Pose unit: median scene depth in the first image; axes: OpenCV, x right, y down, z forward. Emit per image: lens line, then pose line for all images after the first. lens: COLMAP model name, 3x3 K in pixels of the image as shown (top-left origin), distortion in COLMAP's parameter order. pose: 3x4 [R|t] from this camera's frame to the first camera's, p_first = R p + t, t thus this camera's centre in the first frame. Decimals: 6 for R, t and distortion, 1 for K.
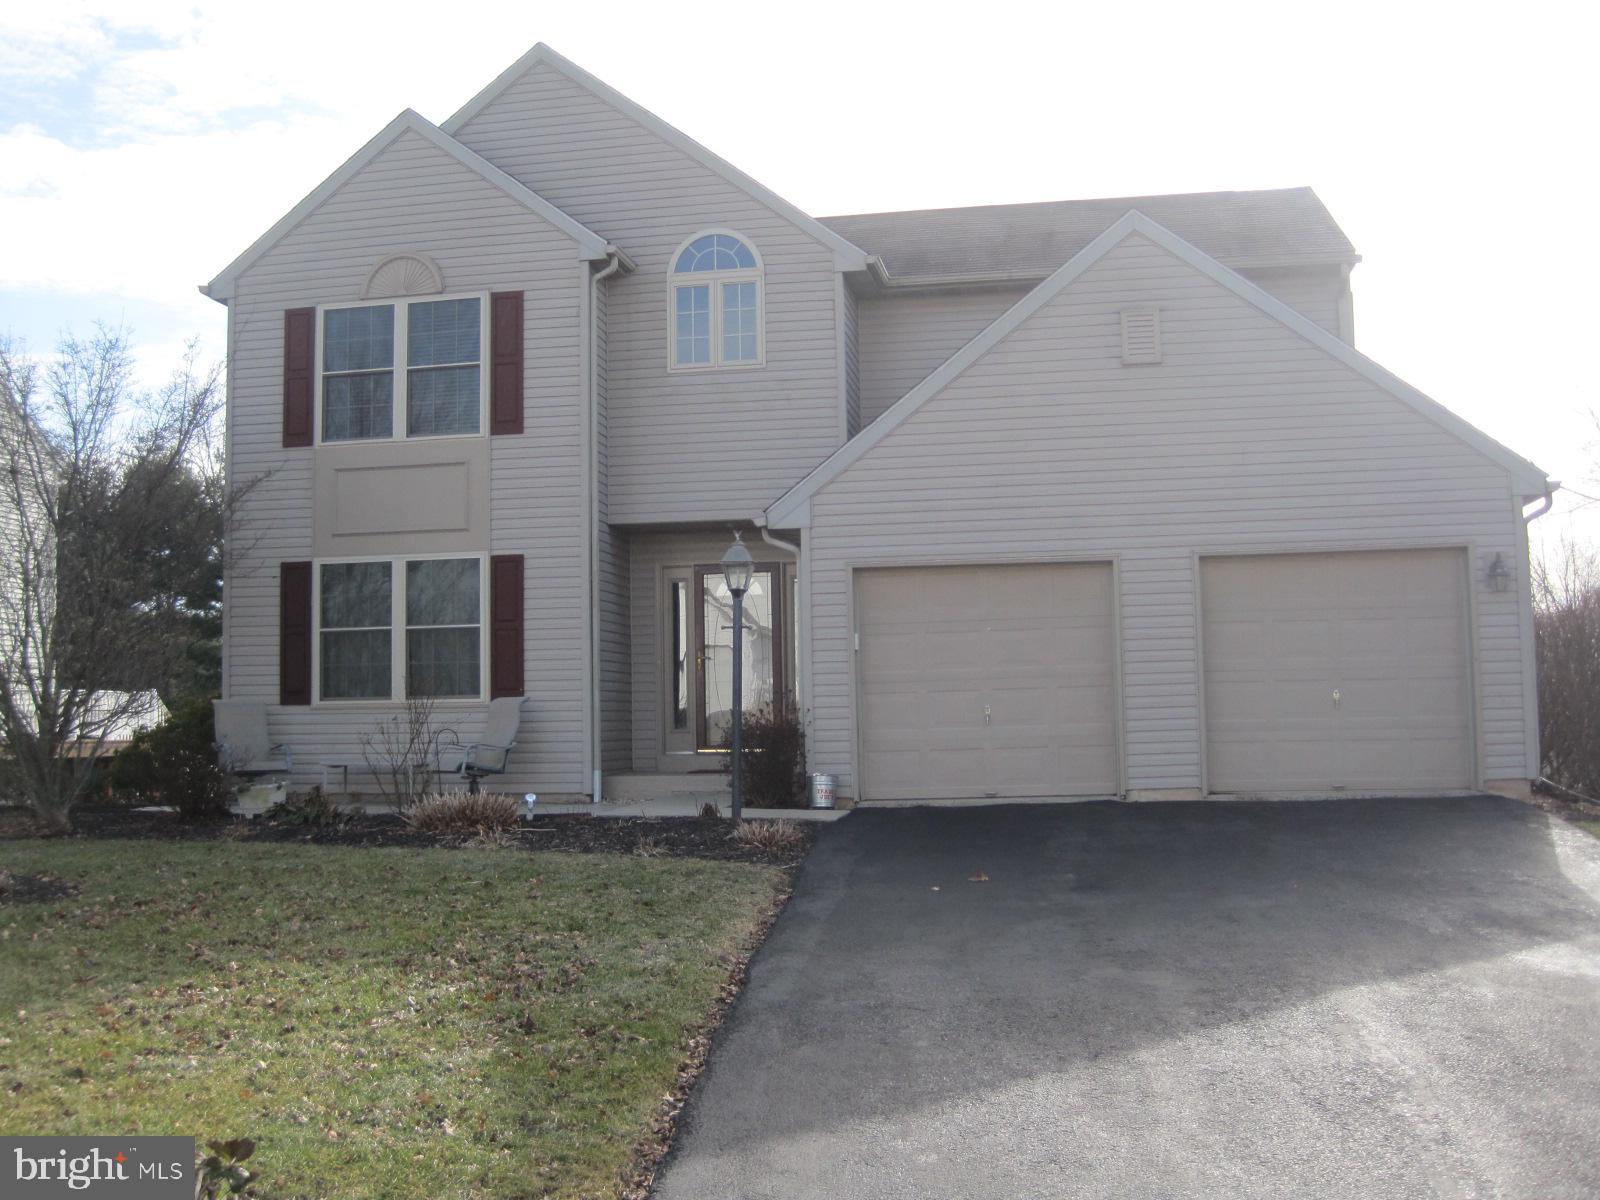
lens RADIAL K [[1638.0, 0, 800.0], [0, 1638.0, 600.0], [0, 0, 1]] dist [-0.178643, 0.151044]
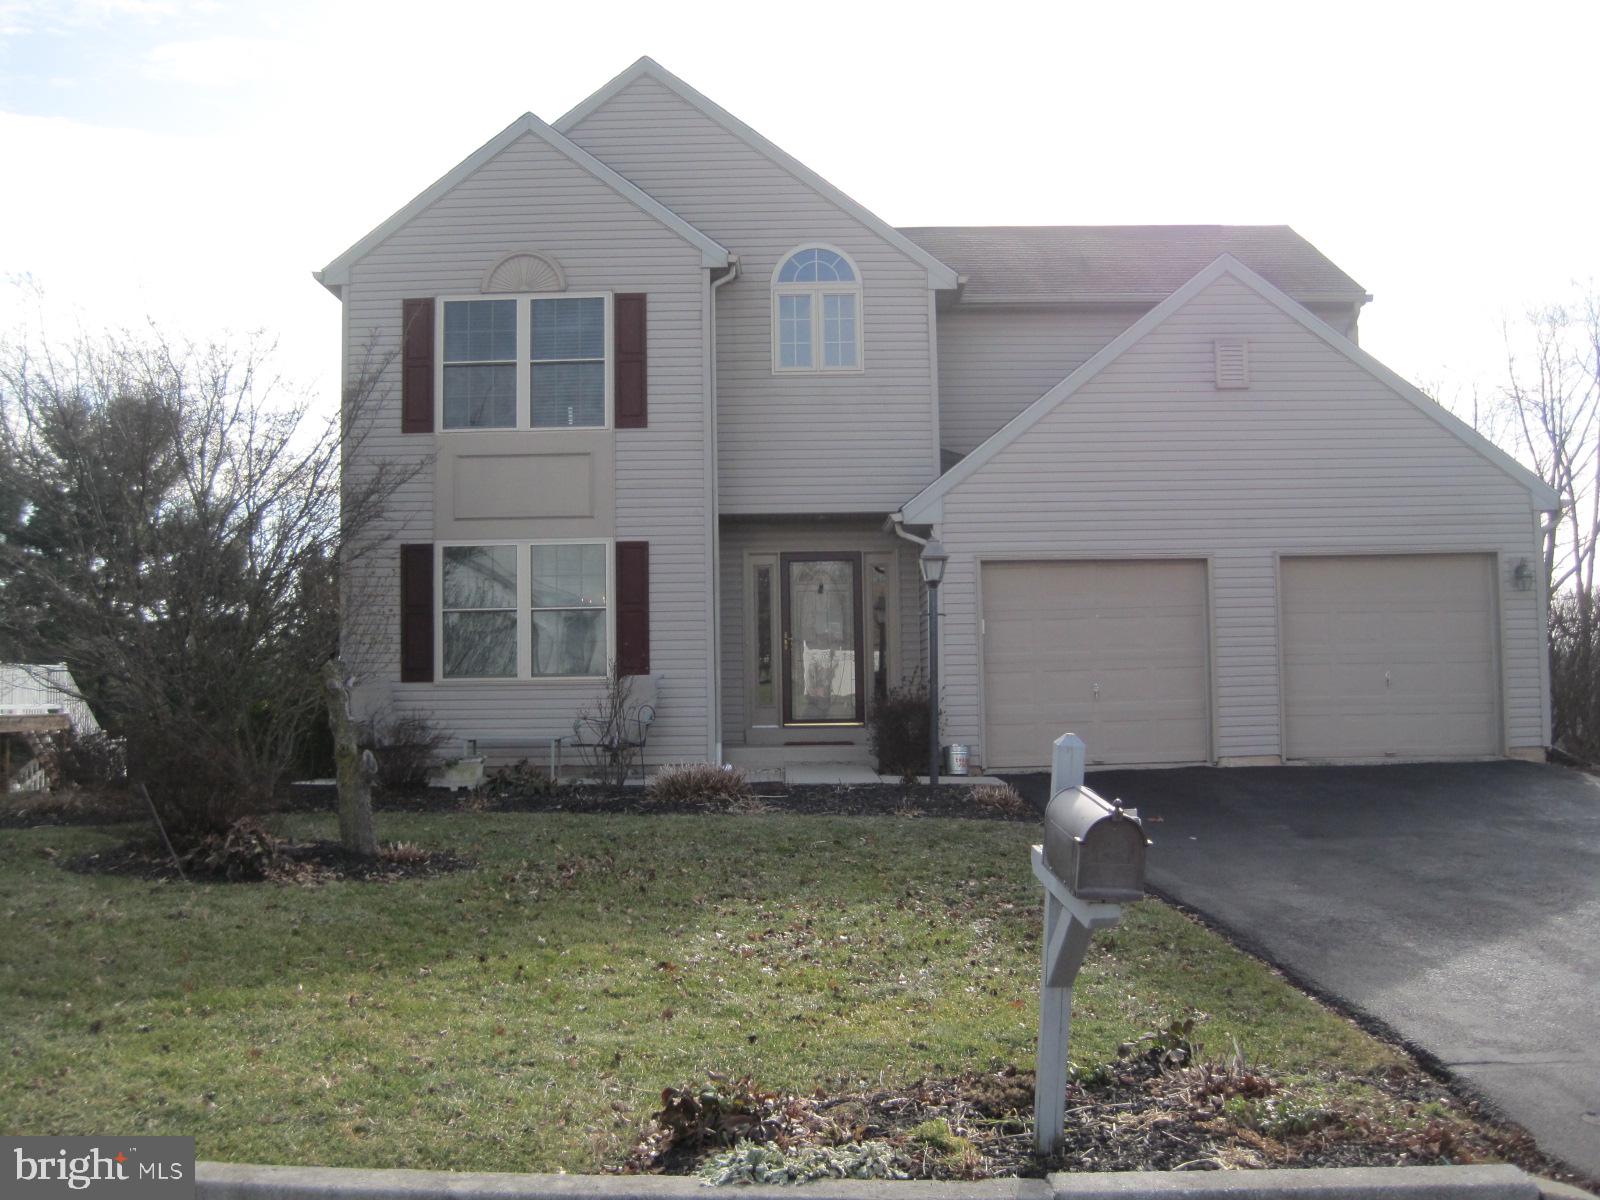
lens RADIAL K [[1638.0, 0, 800.0], [0, 1638.0, 600.0], [0, 0, 1]] dist [-0.178643, 0.151044]
pose [[0.985131, 0.011479, 0.171418, -0.252712], [-0.014333, 0.999778, 0.015418, -0.007347], [-0.171203, -0.017645, 0.985078, -0.072173]]
